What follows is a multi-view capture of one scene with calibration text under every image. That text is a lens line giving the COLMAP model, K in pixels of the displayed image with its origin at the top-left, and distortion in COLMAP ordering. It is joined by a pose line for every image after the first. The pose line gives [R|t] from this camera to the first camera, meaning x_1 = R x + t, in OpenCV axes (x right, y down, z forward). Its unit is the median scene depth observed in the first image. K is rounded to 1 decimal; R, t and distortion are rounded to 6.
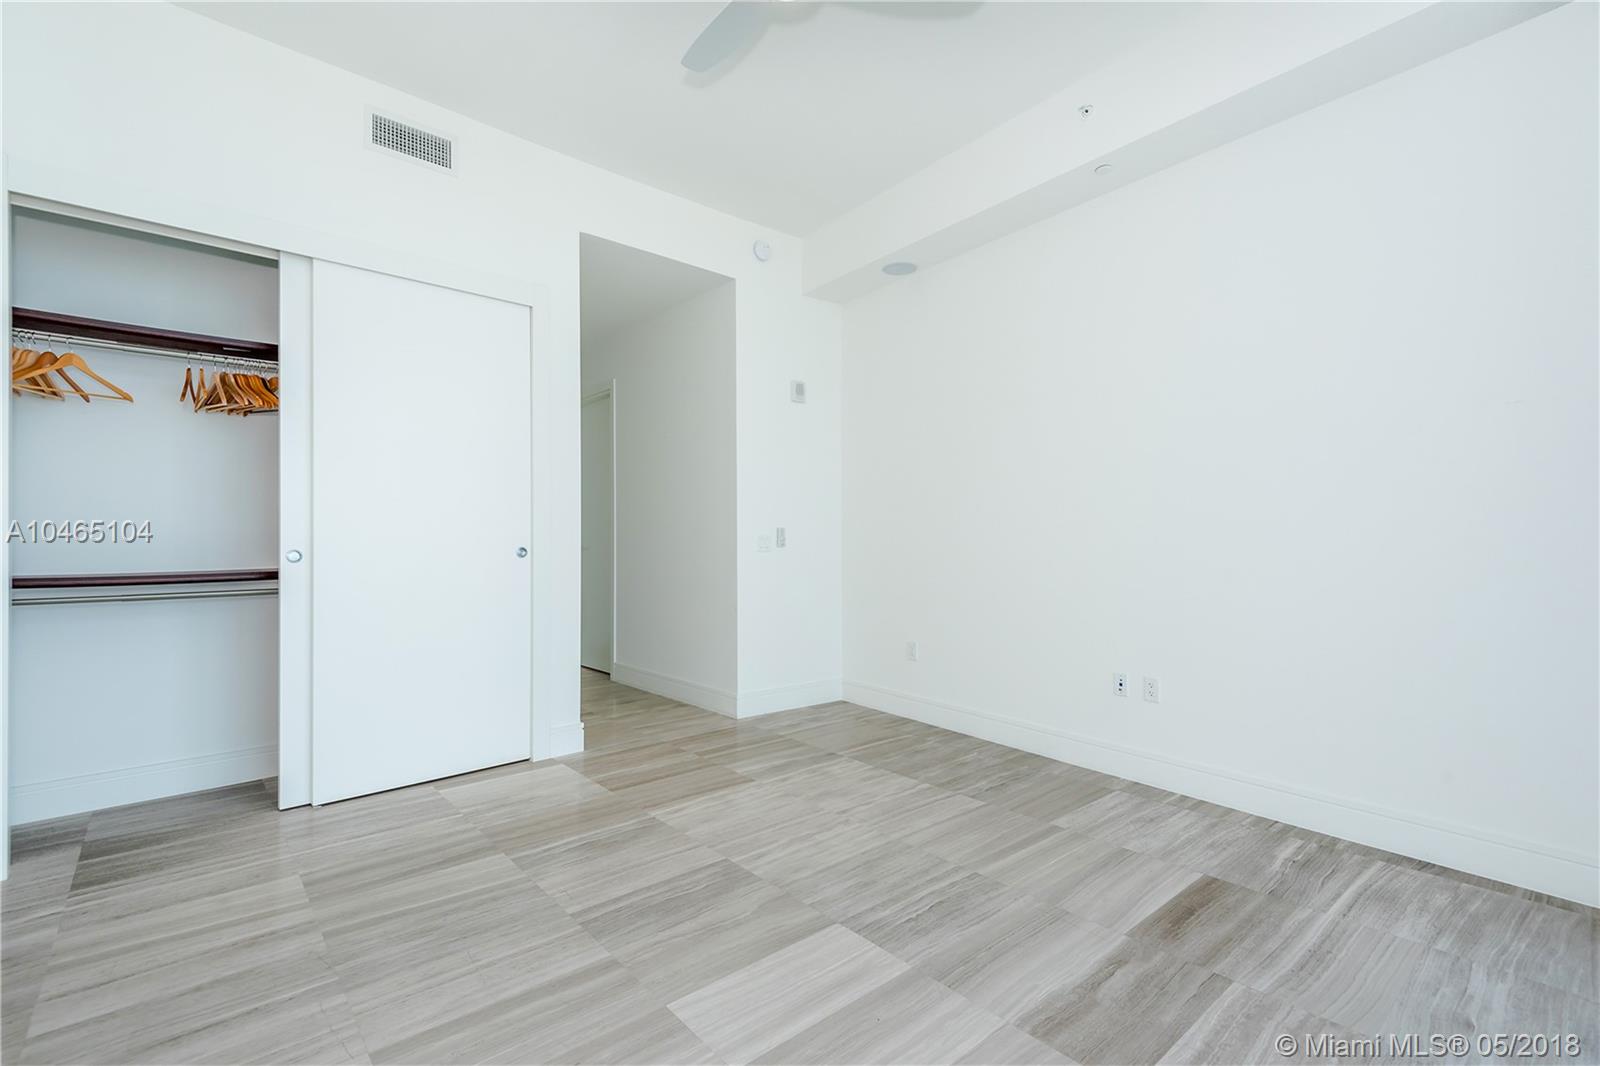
lens RADIAL K [[737.0, 0, 800.3], [0, 737.0, 536.1], [0, 0, 1]] dist [0.021868, -0.004181]
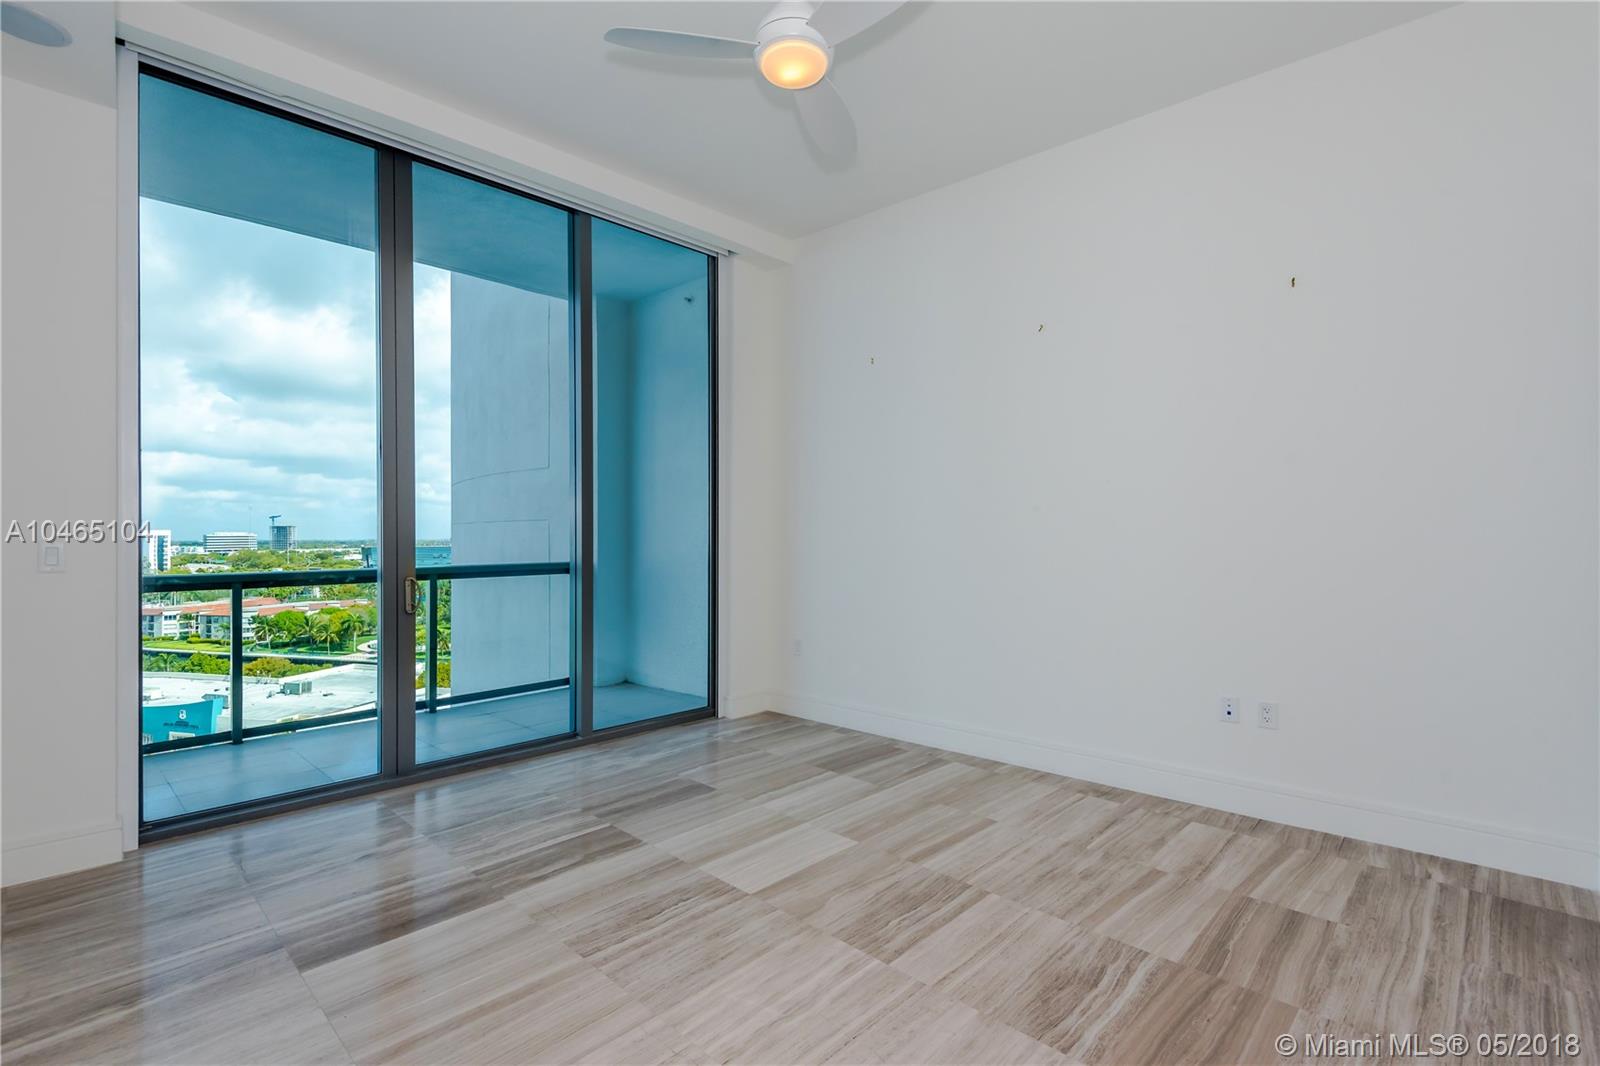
lens RADIAL K [[737.0, 0, 792.5], [0, 737.0, 532.7], [0, 0, 1]] dist [0.021868, -0.004181]
pose [[-0.996298, 0.004370, -0.085851, 0.074498], [0.005390, 0.999918, -0.011648, -0.019148], [0.085793, -0.012067, -0.996240, 1.959601]]
